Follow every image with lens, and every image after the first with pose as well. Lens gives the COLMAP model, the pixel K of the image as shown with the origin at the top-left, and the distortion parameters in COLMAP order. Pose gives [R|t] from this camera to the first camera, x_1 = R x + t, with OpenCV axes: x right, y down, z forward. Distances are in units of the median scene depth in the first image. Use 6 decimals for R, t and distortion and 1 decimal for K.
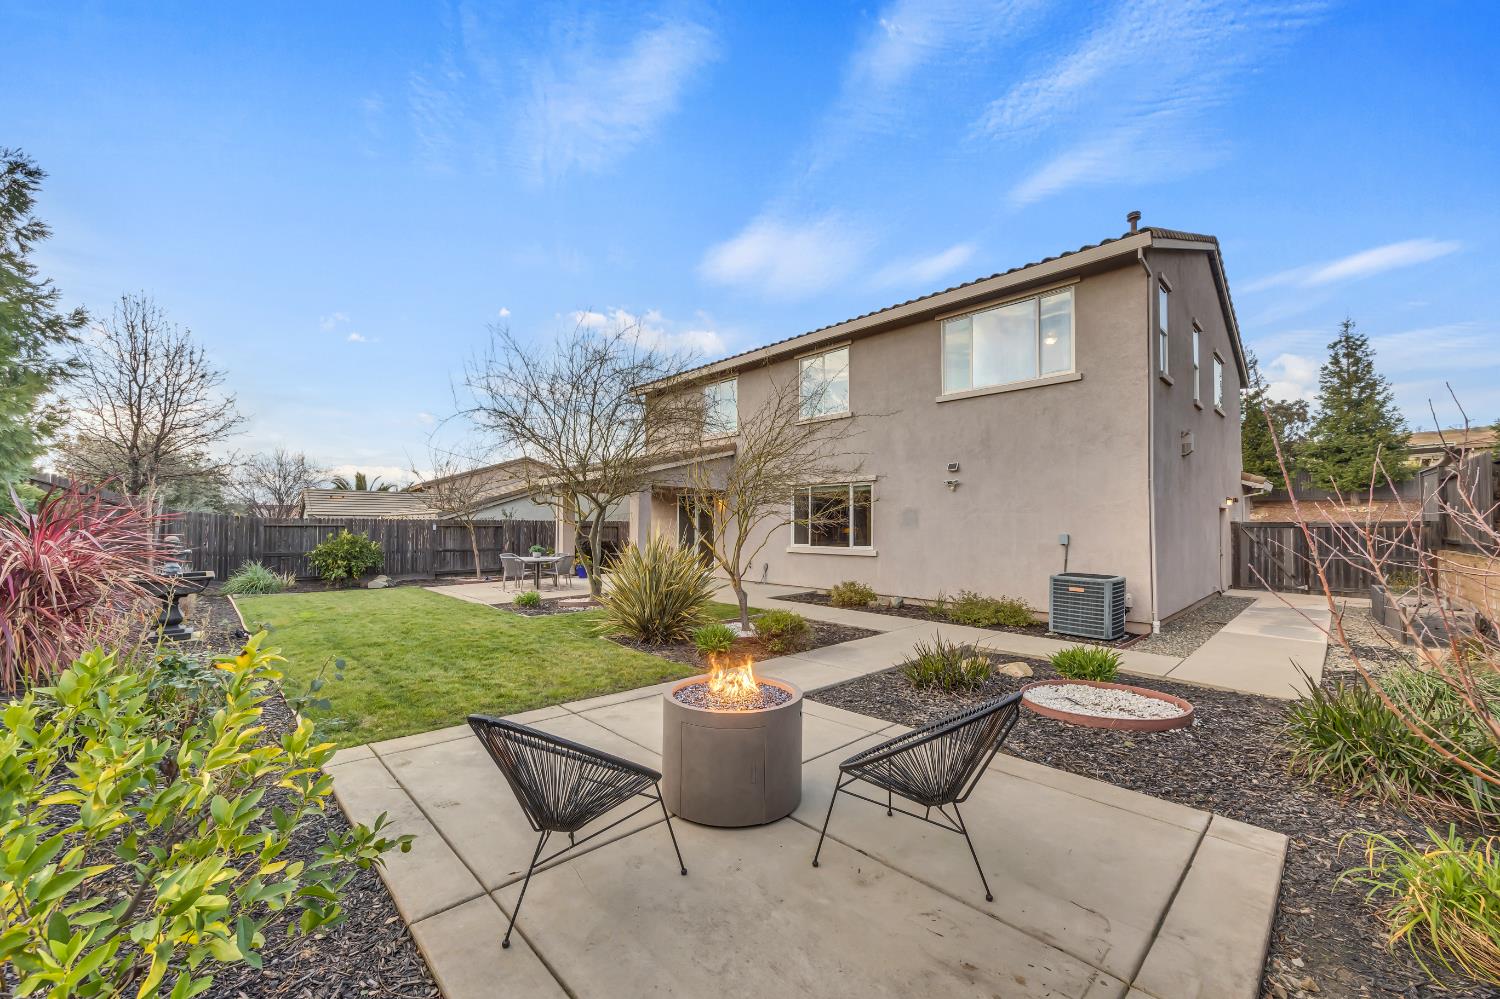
lens RADIAL K [[573.9, 0, 750.0], [0, 573.9, 499.5], [0, 0, 1]] dist [0.001123, -0.000034]
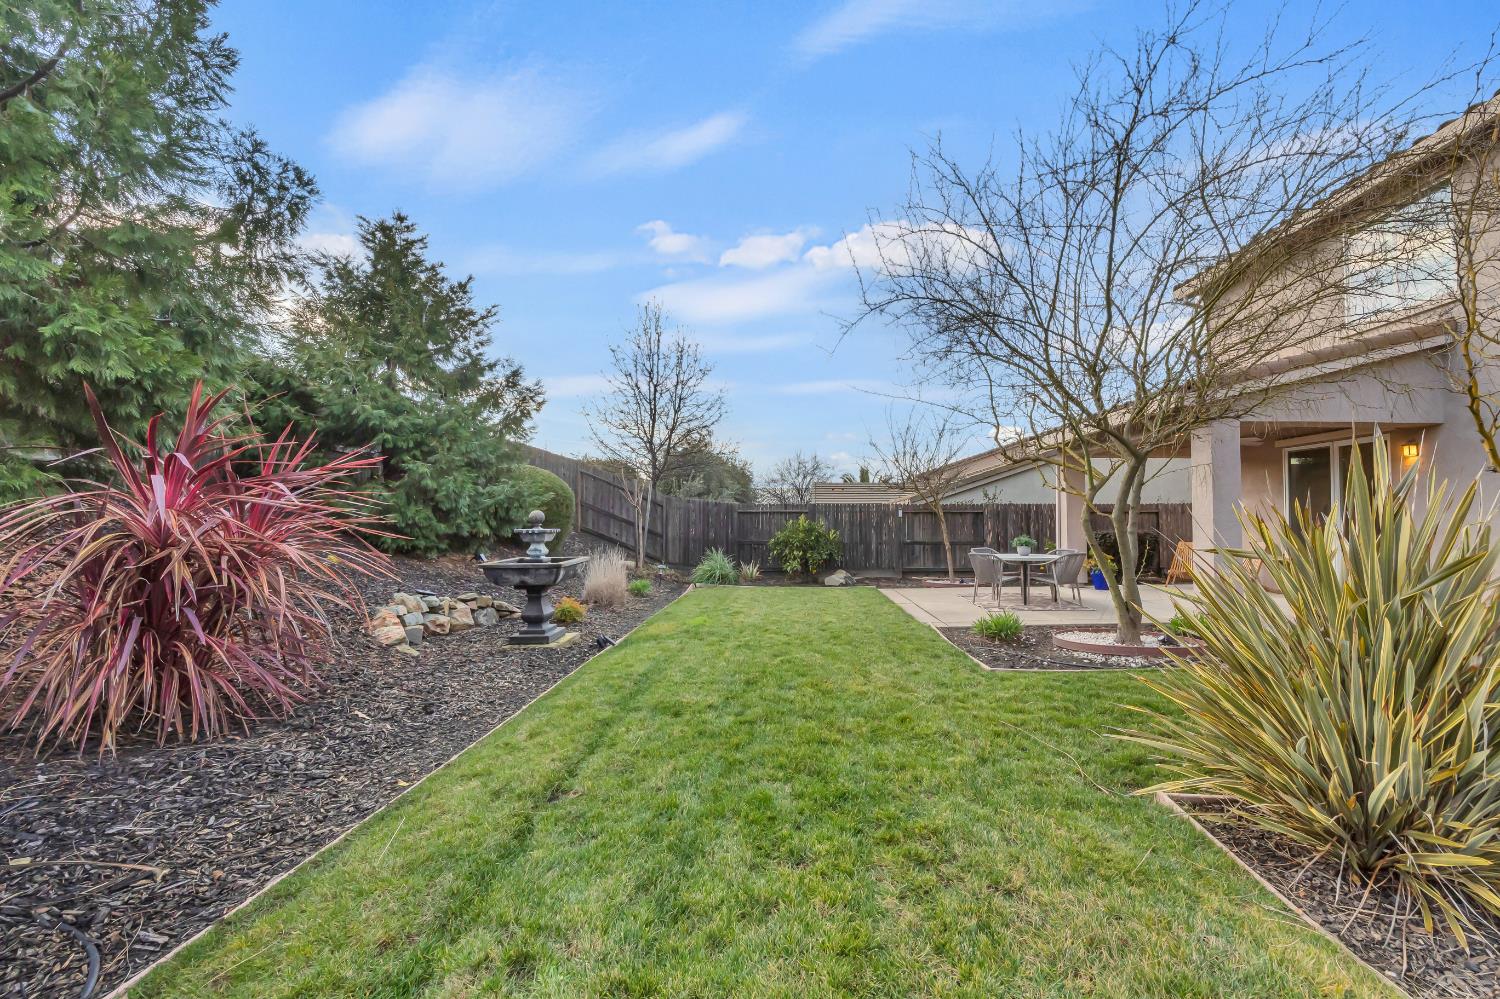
lens RADIAL K [[594.5, 0, 801.9], [0, 594.5, 510.3], [0, 0, 1]] dist [-0.000294, -0.000079]
pose [[0.732165, -0.018890, -0.680865, -0.121698], [0.034315, 0.999369, 0.009174, 0.045277], [0.680262, -0.030081, 0.732351, 0.425160]]
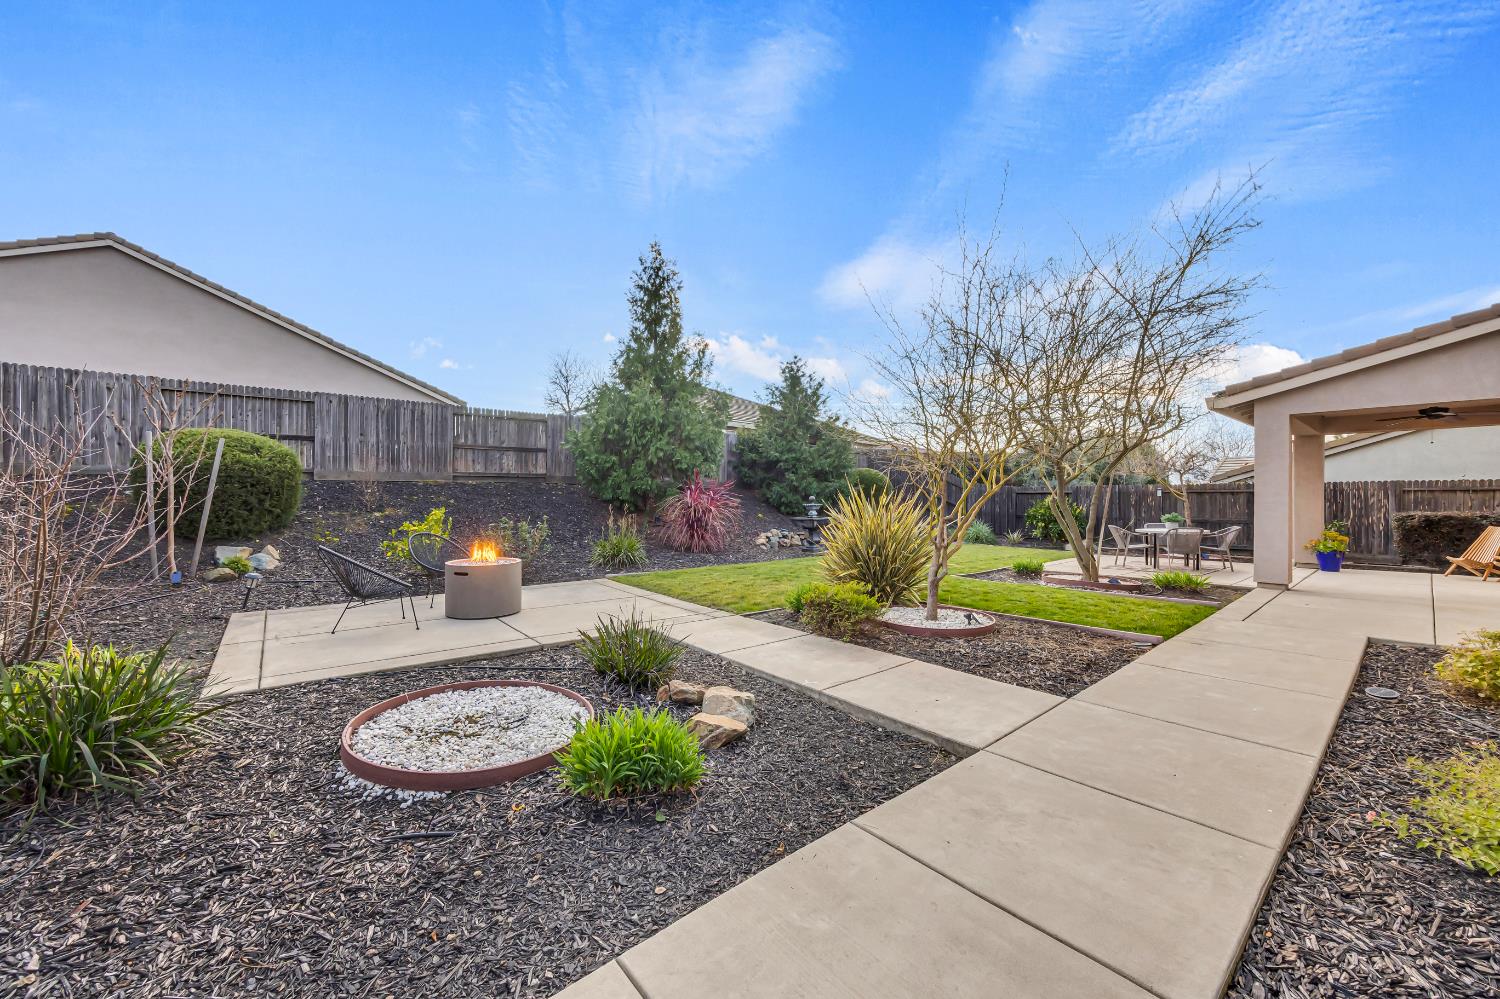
lens RADIAL K [[573.9, 0, 750.0], [0, 573.9, 499.5], [0, 0, 1]] dist [0.001123, -0.000034]
pose [[-0.070555, -0.003852, -0.997500, 0.535948], [0.044185, 0.998999, -0.006983, 0.051632], [0.996529, -0.044567, -0.070314, 0.605374]]
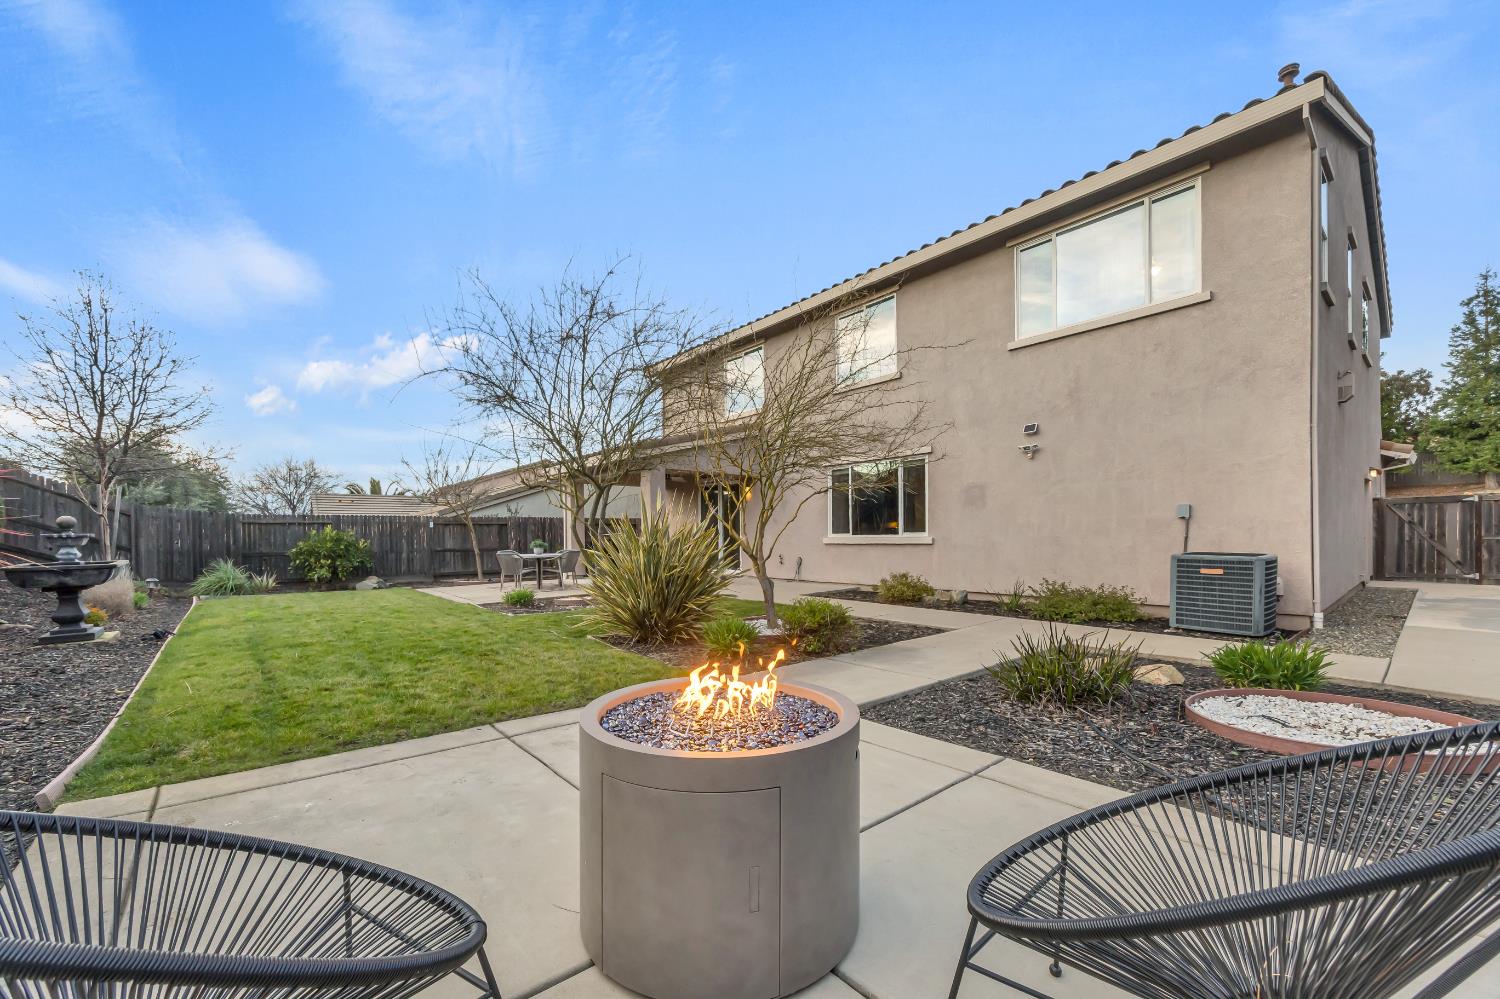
lens RADIAL K [[589.8, 0, 748.6], [0, 589.8, 537.4], [0, 0, 1]] dist [-0.001883, -0.000325]
pose [[0.997952, -0.016182, -0.061890, 0.008929], [0.019176, 0.998659, 0.048094, 0.048000], [0.061029, -0.049182, 0.996924, 0.147276]]
